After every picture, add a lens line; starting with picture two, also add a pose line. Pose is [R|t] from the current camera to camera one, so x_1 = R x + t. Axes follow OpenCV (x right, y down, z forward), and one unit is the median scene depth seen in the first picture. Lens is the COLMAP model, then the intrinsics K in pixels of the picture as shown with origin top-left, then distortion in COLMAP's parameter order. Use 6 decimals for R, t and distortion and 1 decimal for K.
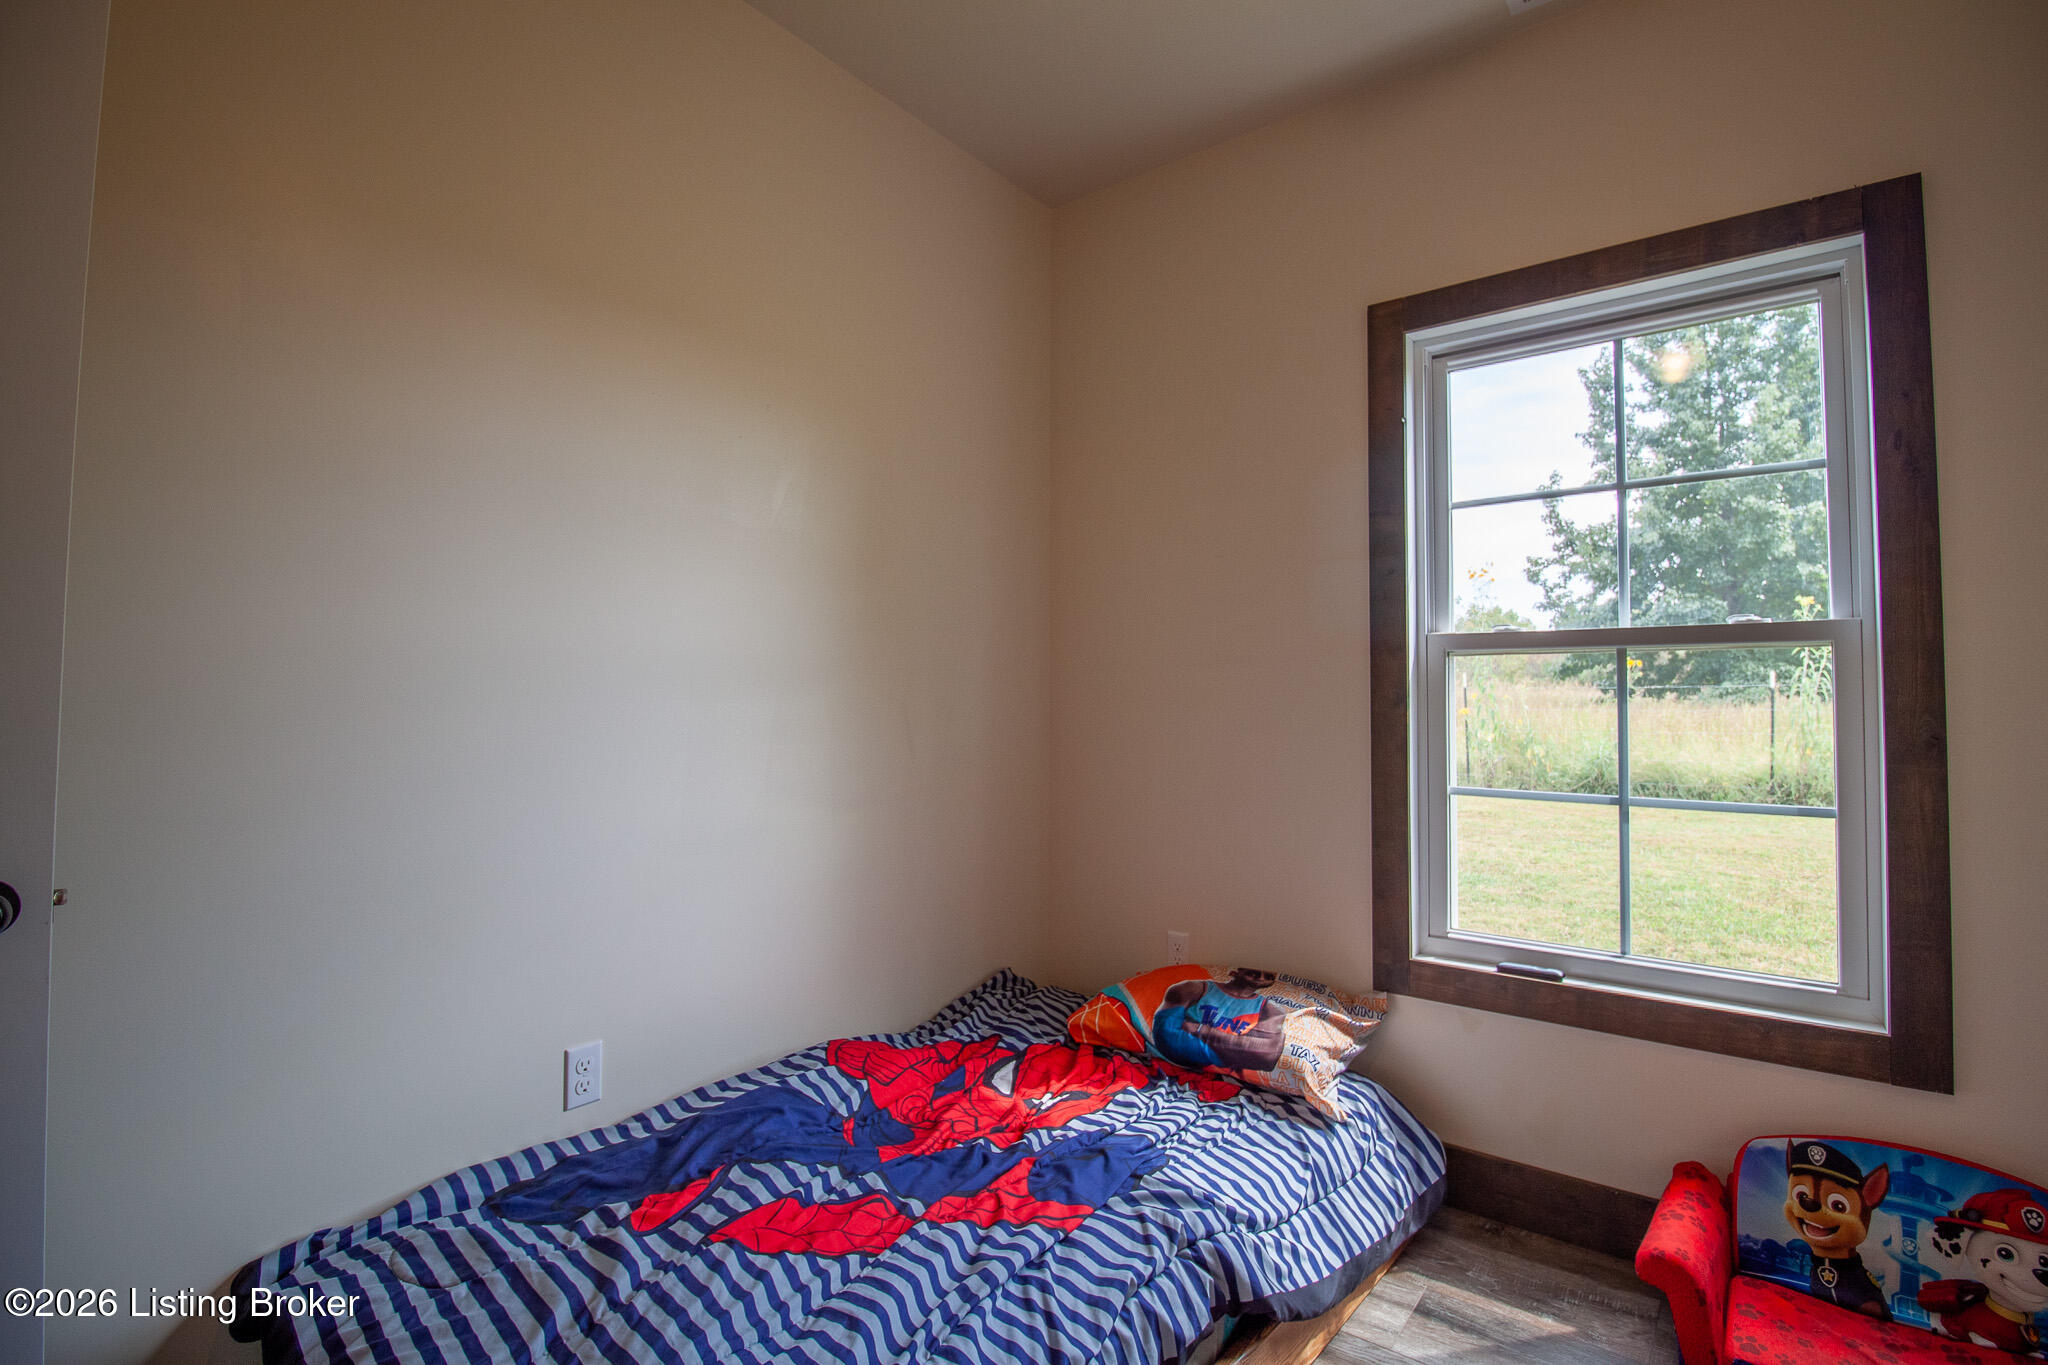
lens RADIAL K [[944.5, 0, 1029.4], [0, 944.5, 662.1], [0, 0, 1]] dist [-0.004697, -0.009828]
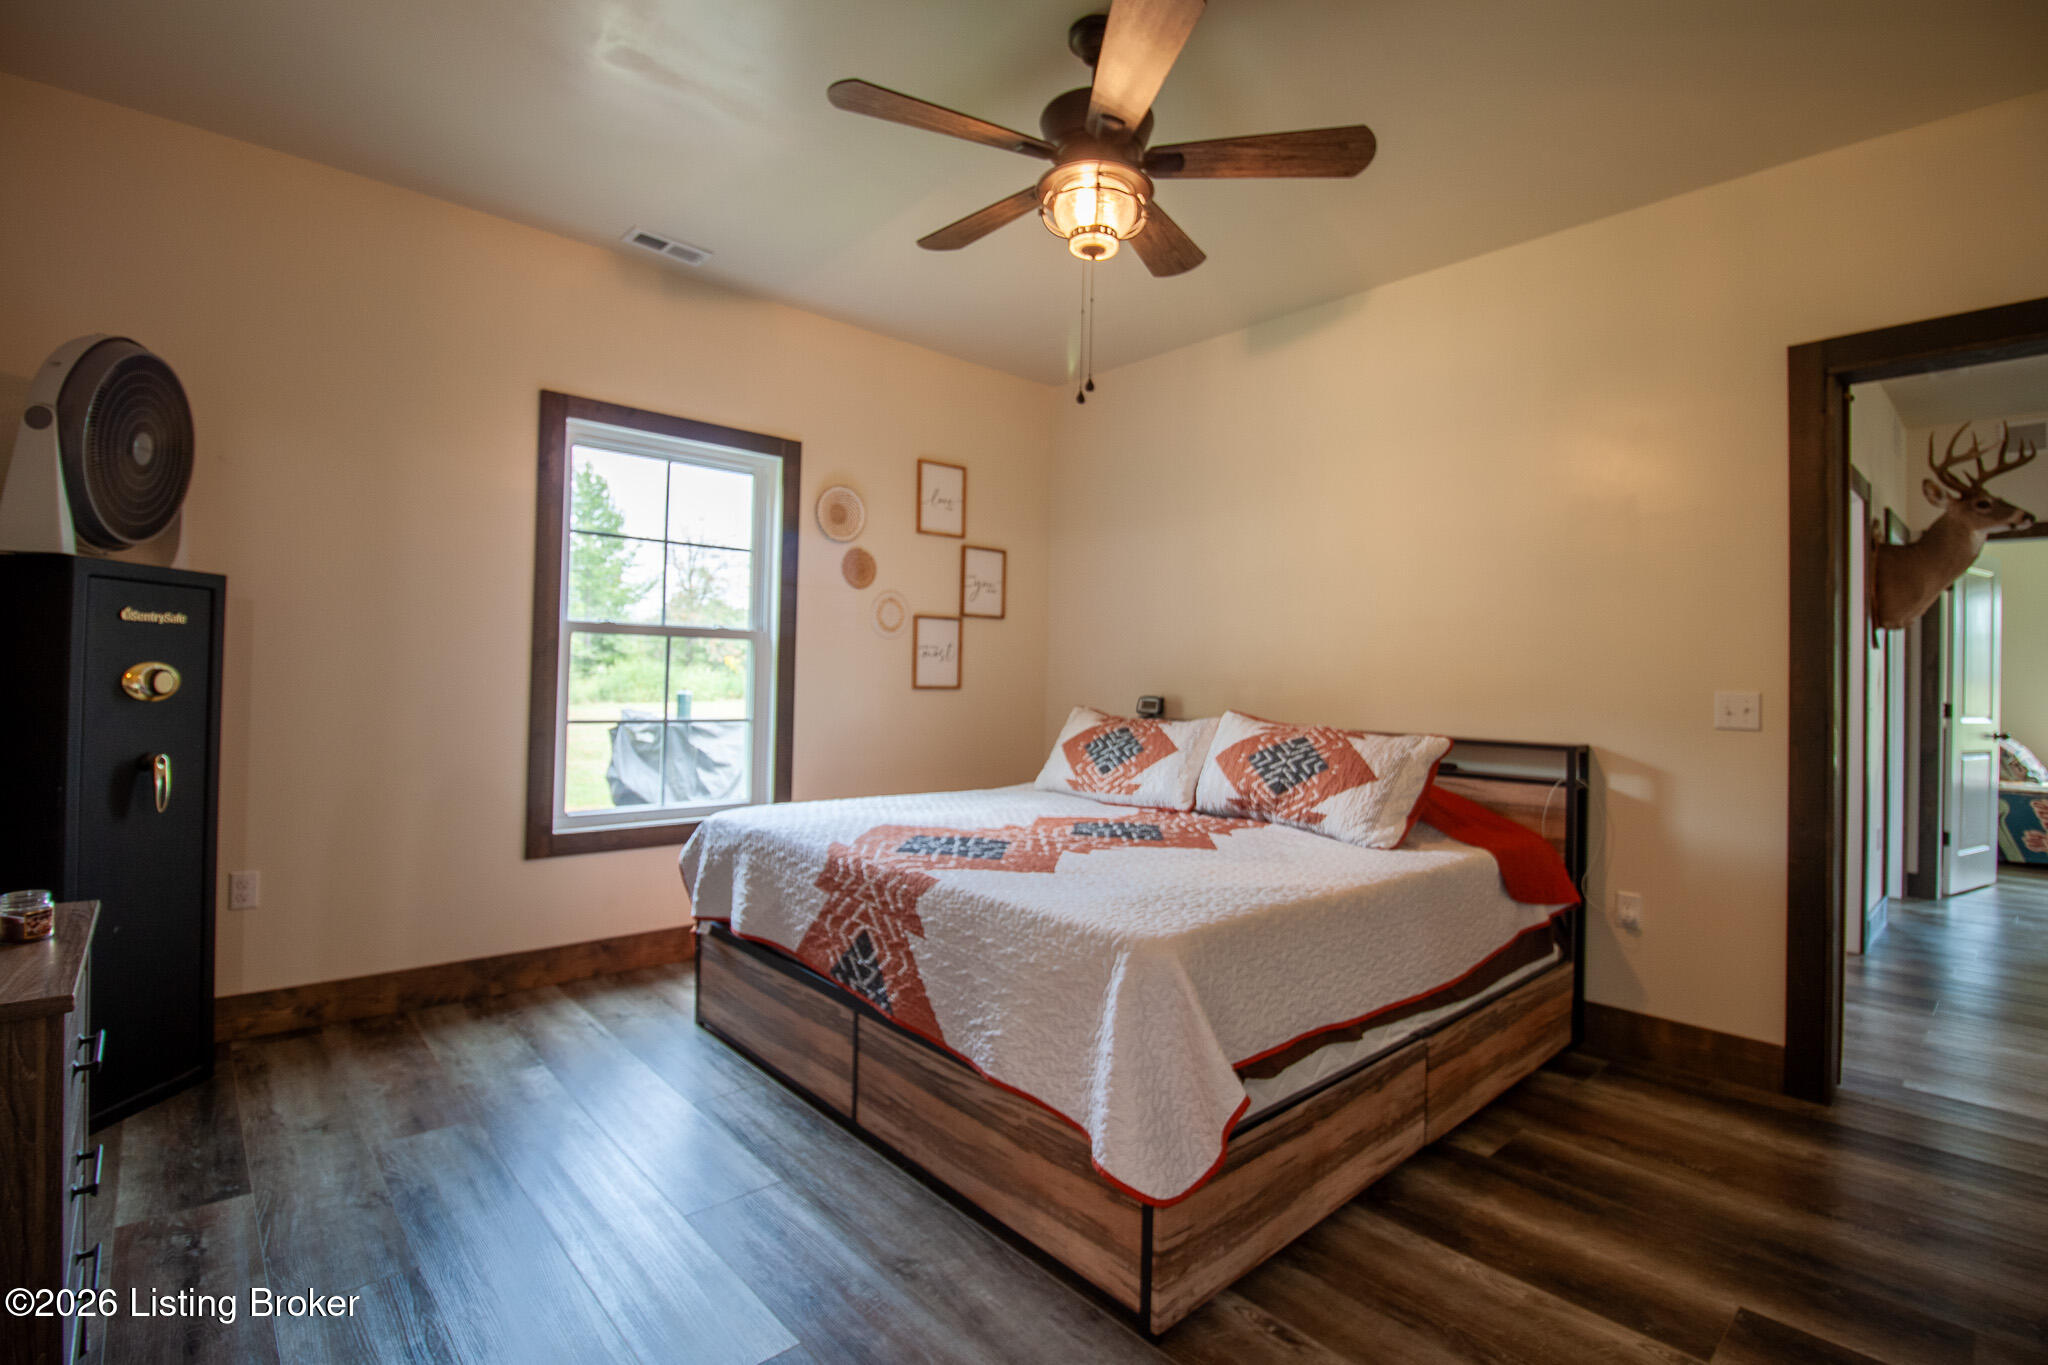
lens RADIAL K [[947.3, 0, 1035.8], [0, 947.3, 662.7], [0, 0, 1]] dist [-0.000842, -0.013233]
pose [[0.161081, 0.014319, 0.986837, -1.155941], [-0.059897, 0.998193, -0.004707, 0.001644], [-0.985122, -0.058351, 0.161647, 0.003743]]
